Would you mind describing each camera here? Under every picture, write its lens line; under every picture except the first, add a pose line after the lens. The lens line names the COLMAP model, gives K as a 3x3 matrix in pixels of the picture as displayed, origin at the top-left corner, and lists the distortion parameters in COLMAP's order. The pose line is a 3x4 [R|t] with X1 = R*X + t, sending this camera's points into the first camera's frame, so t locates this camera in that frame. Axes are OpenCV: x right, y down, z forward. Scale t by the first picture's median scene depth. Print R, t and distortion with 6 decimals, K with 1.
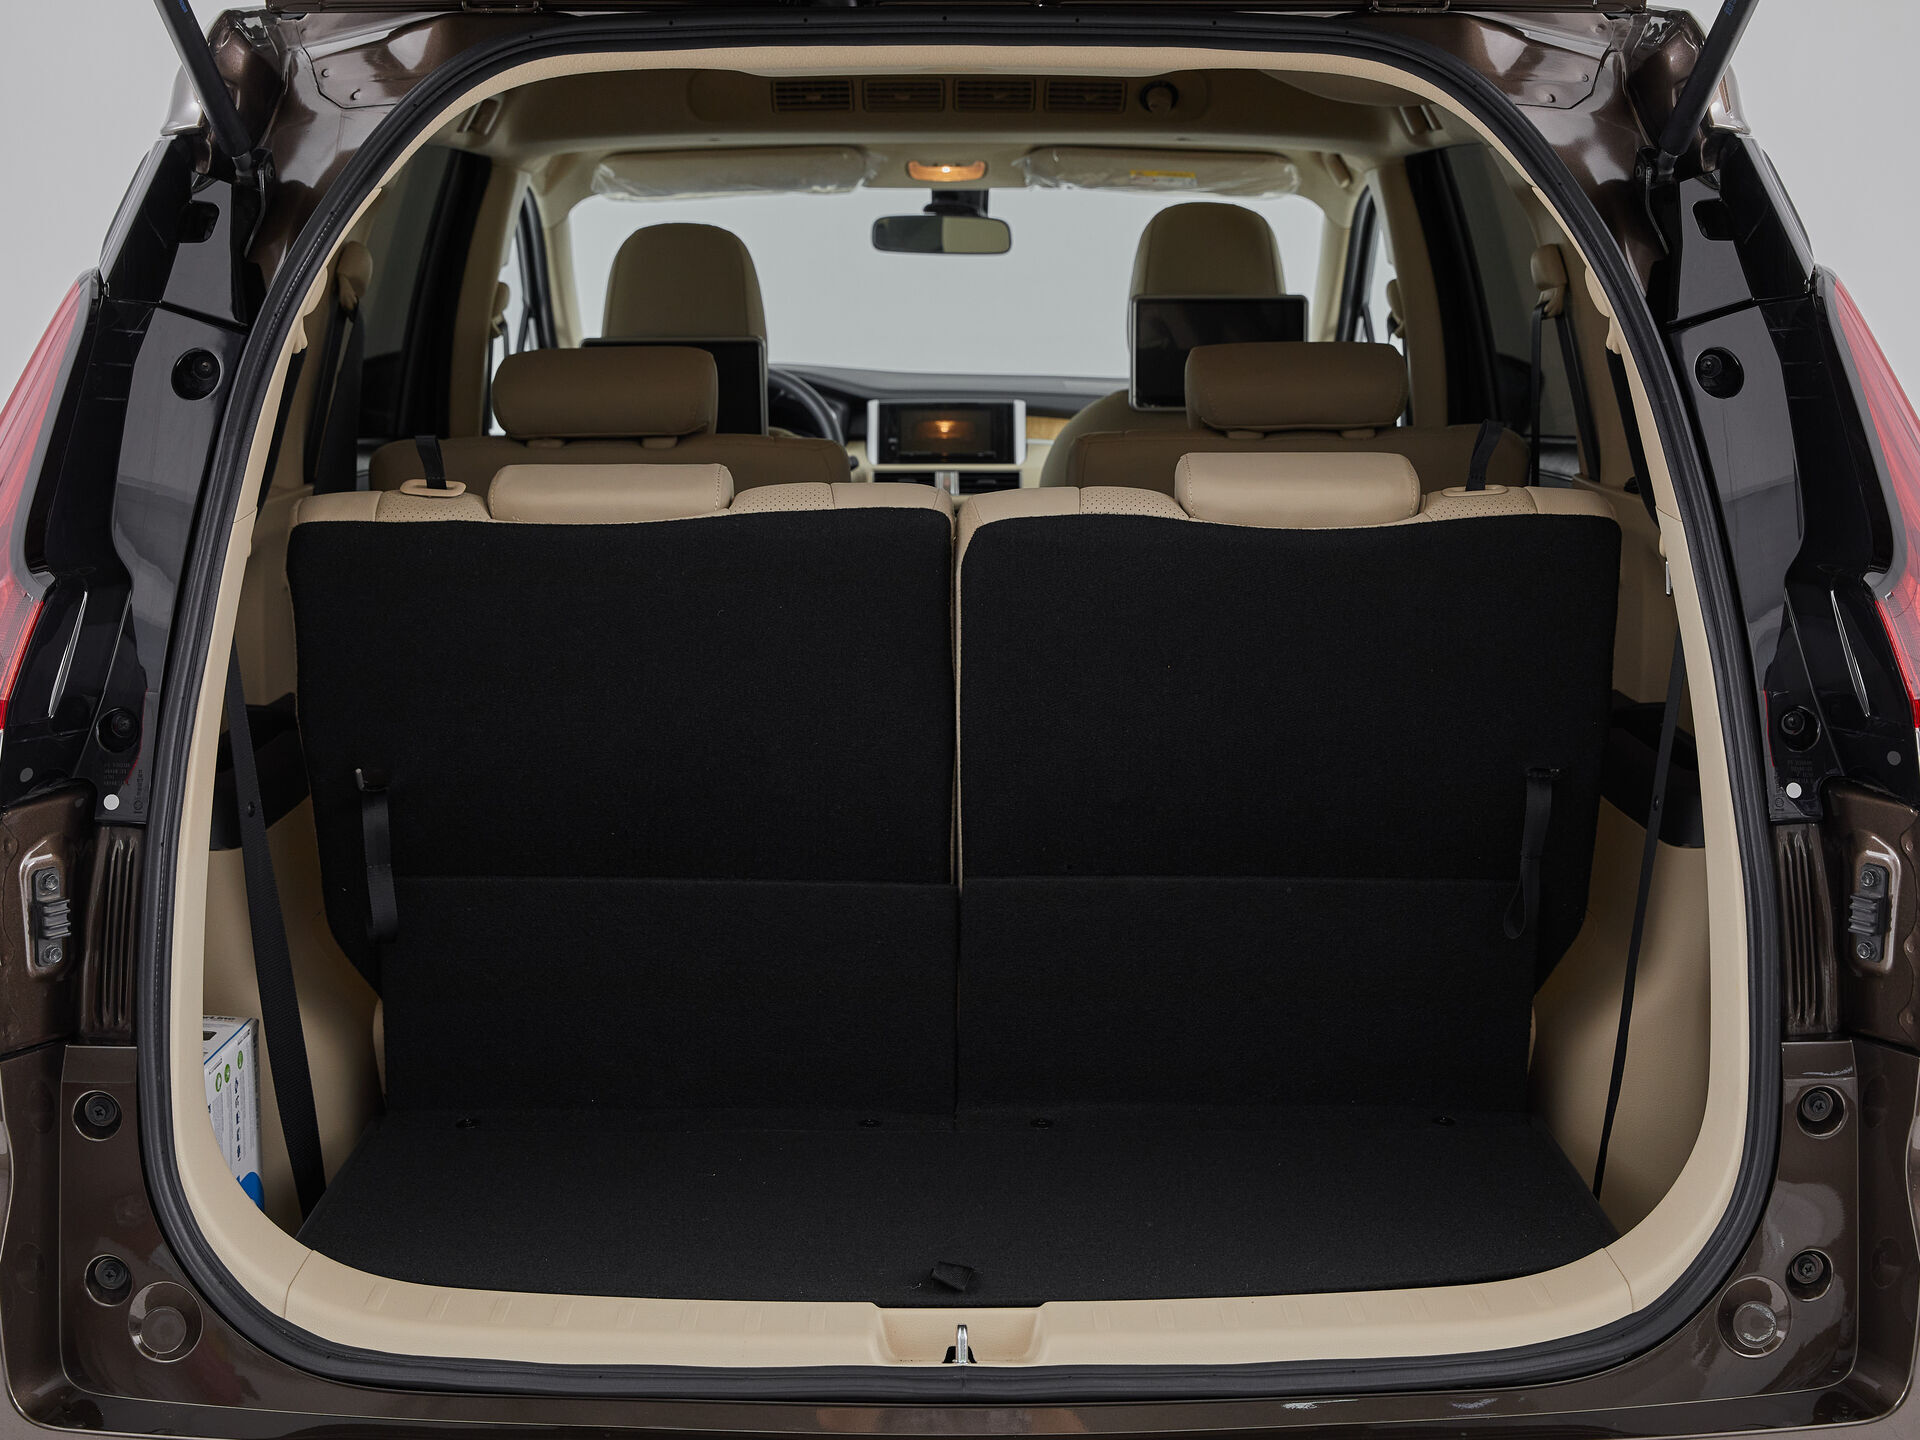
lens RADIAL K [[2502.4, 0, 960.7], [0, 2502.4, 716.0], [0, 0, 1]] dist [-0.017177, 0.000000]
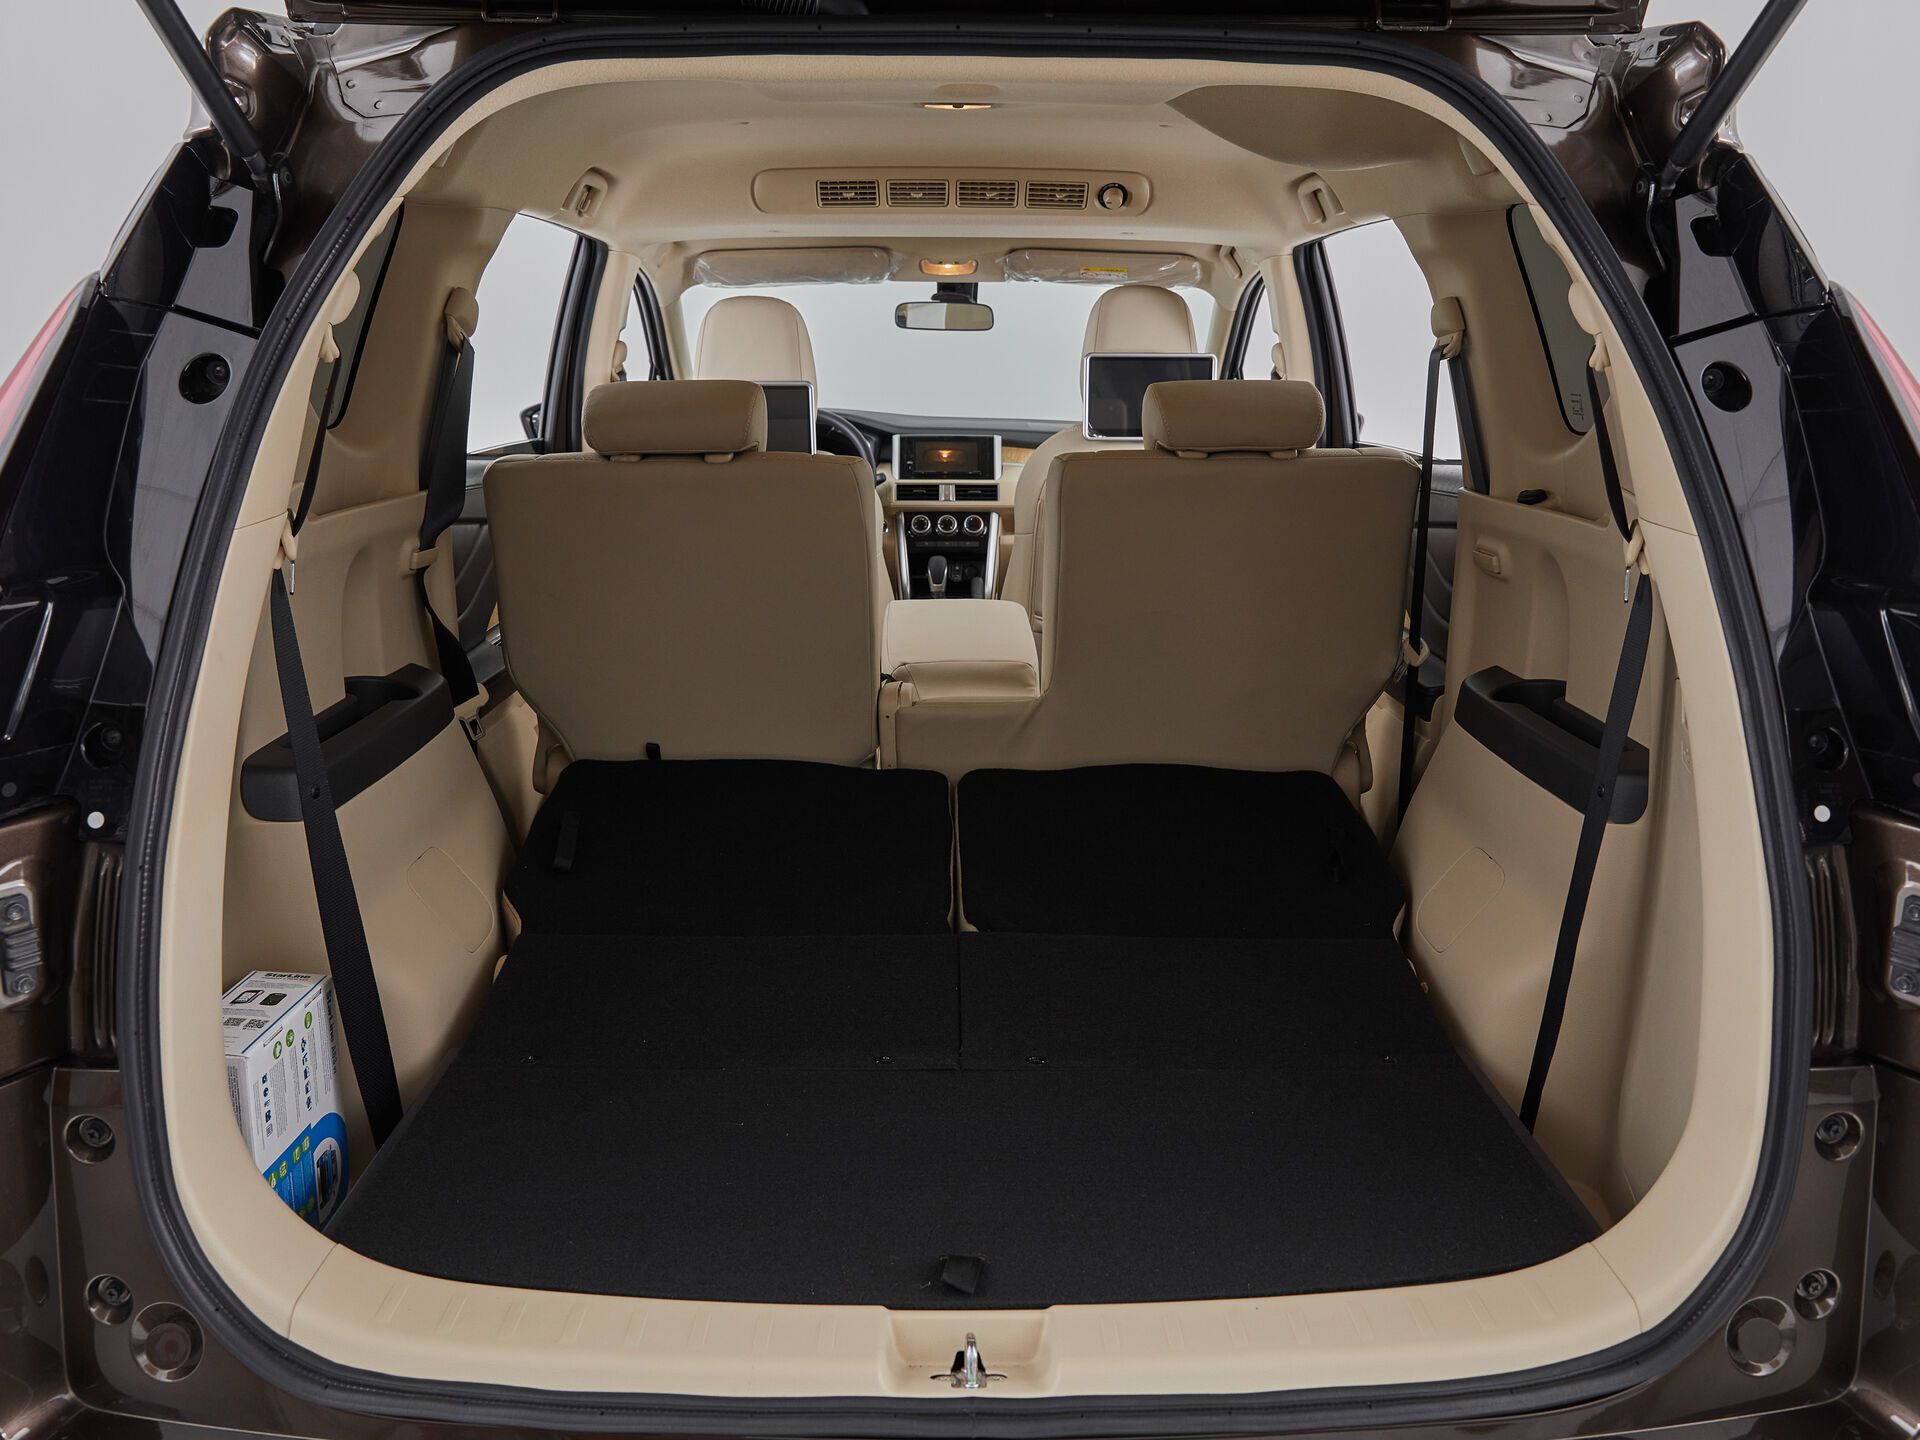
lens RADIAL K [[1468.8, 0, 957.2], [0, 1468.8, 729.3], [0, 0, 1]] dist [-0.000096, -0.003845]
pose [[0.999977, 0.004750, 0.004922, -0.008283], [-0.005068, 0.997755, 0.066777, -0.036484], [-0.004594, -0.066800, 0.997756, 0.391379]]
